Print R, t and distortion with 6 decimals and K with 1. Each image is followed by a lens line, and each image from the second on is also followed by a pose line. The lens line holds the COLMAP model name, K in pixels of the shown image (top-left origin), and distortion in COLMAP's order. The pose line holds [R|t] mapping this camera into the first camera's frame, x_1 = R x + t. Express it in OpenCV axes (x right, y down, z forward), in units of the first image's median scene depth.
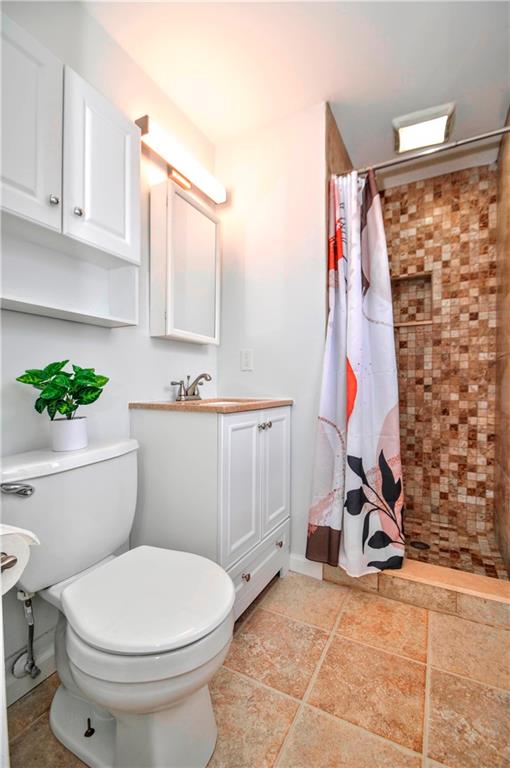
lens RADIAL K [[339.5, 0, 250.7], [0, 339.5, 389.1], [0, 0, 1]] dist [-0.000268, -0.007284]
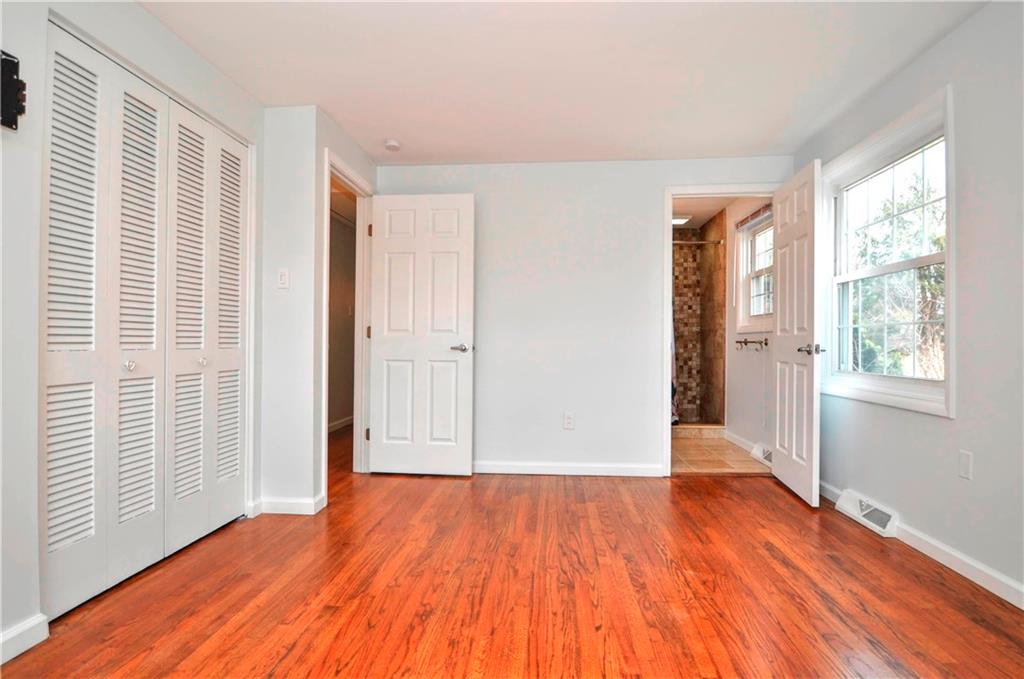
lens RADIAL K [[530.2, 0, 514.5], [0, 530.2, 338.1], [0, 0, 1]] dist [-0.013560, -0.005268]
pose [[0.908467, 0.008840, 0.417863, -1.433016], [0.002188, 0.999662, -0.025906, 0.027993], [-0.417951, 0.024449, 0.908141, -1.237696]]
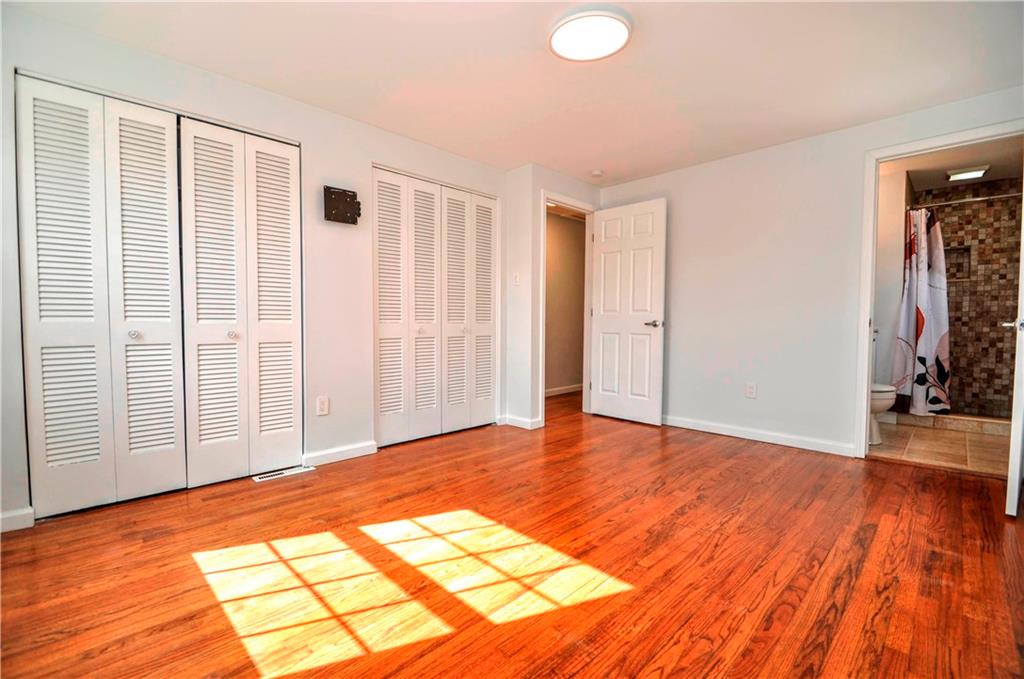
lens RADIAL K [[452.7, 0, 514.5], [0, 452.7, 339.2], [0, 0, 1]] dist [-0.000268, -0.007284]
pose [[0.960277, 0.015051, -0.278642, -0.881474], [-0.009292, 0.999715, 0.021978, 0.042462], [0.278893, -0.018516, 0.960144, -1.544182]]
